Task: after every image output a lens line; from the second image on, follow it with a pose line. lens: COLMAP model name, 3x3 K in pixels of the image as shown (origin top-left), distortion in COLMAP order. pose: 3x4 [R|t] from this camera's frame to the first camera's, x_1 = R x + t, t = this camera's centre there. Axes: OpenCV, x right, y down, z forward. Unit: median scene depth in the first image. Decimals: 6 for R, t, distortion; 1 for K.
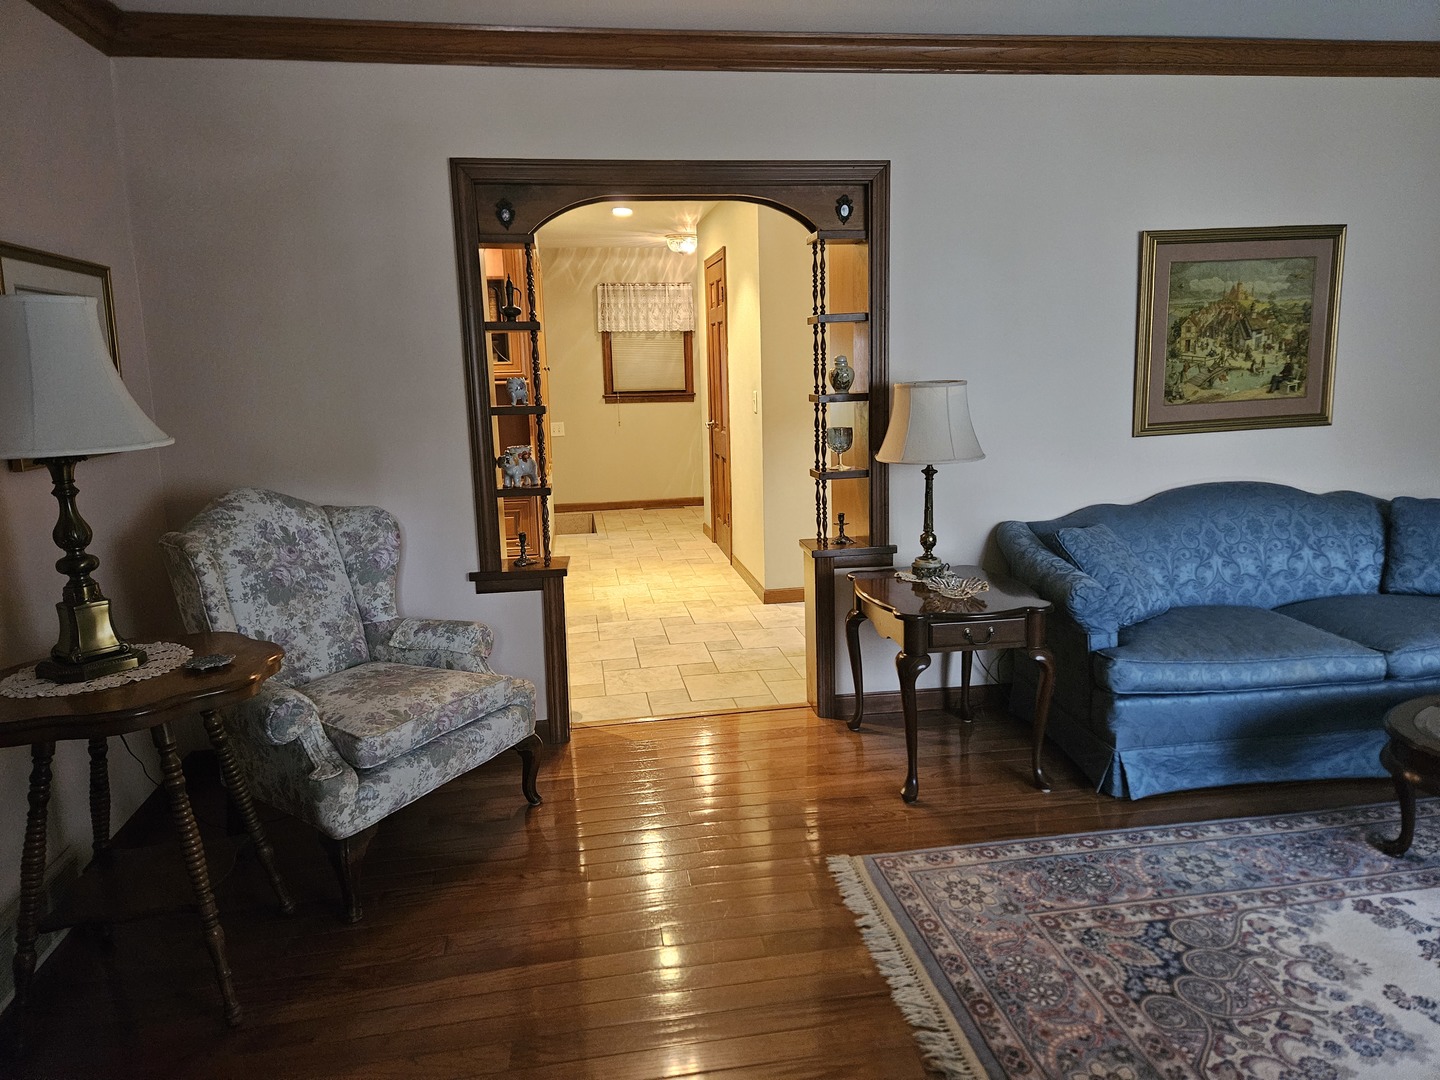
lens RADIAL K [[951.2, 0, 722.2], [0, 951.2, 530.3], [0, 0, 1]] dist [0.056910, -0.056633]
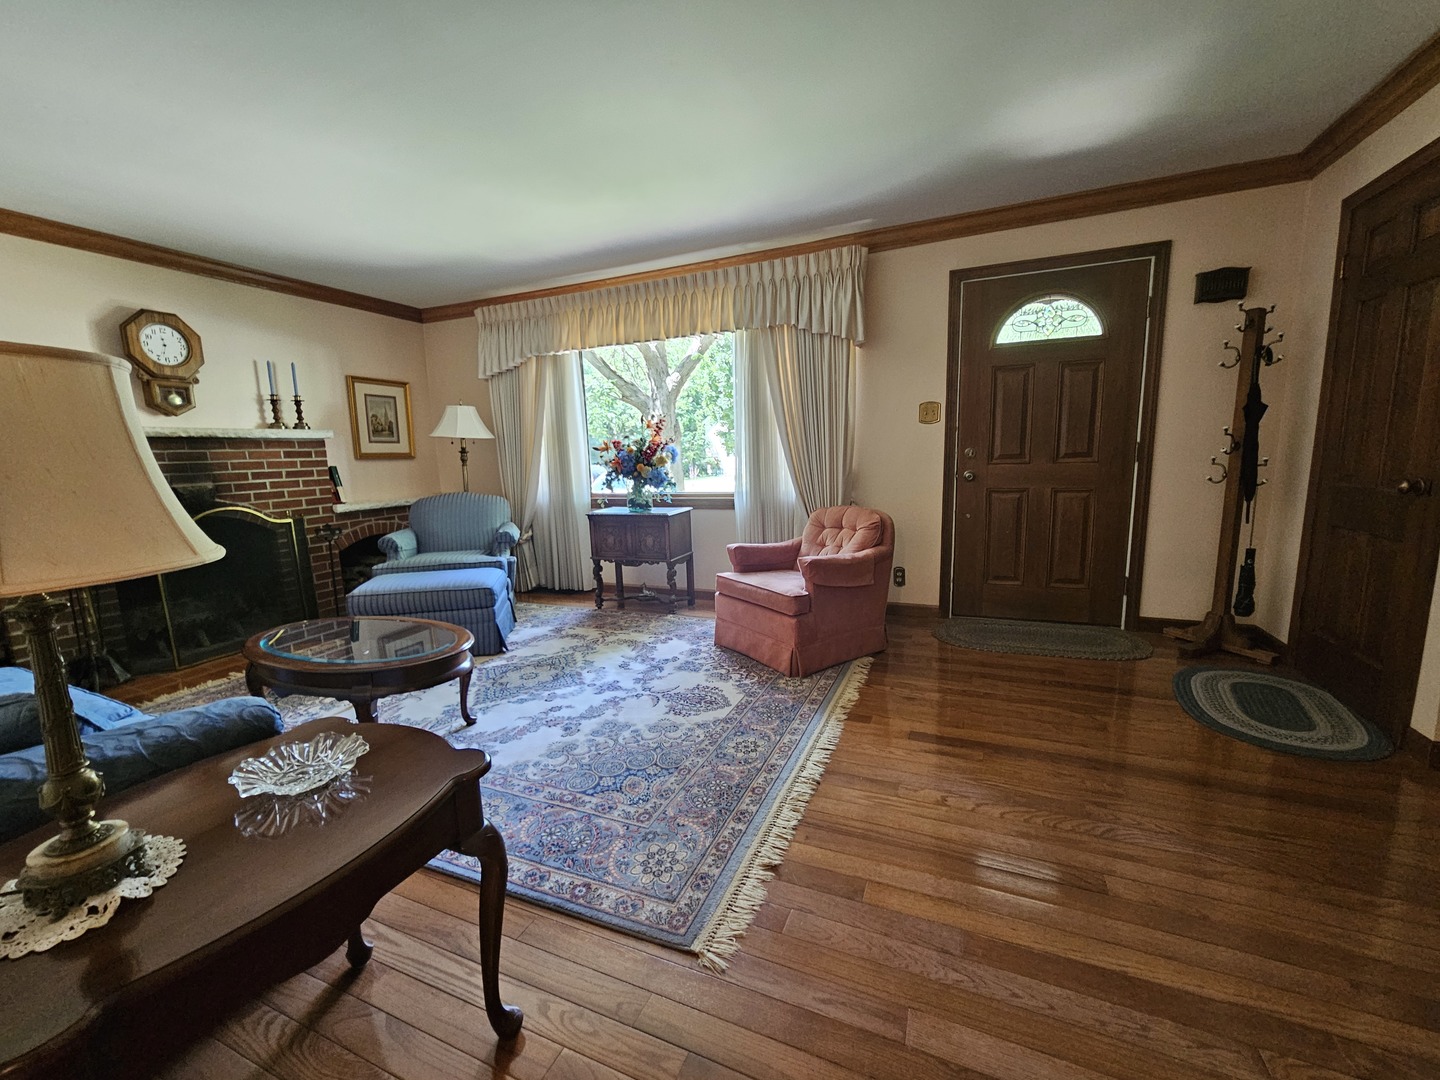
lens RADIAL K [[596.4, 0, 710.5], [0, 596.4, 541.5], [0, 0, 1]] dist [0.000427, 0.000059]
pose [[-0.840340, -0.021095, 0.541648, -0.103769], [0.152025, 0.949967, 0.272858, -0.096674], [-0.520304, 0.311638, -0.795089, 0.940196]]
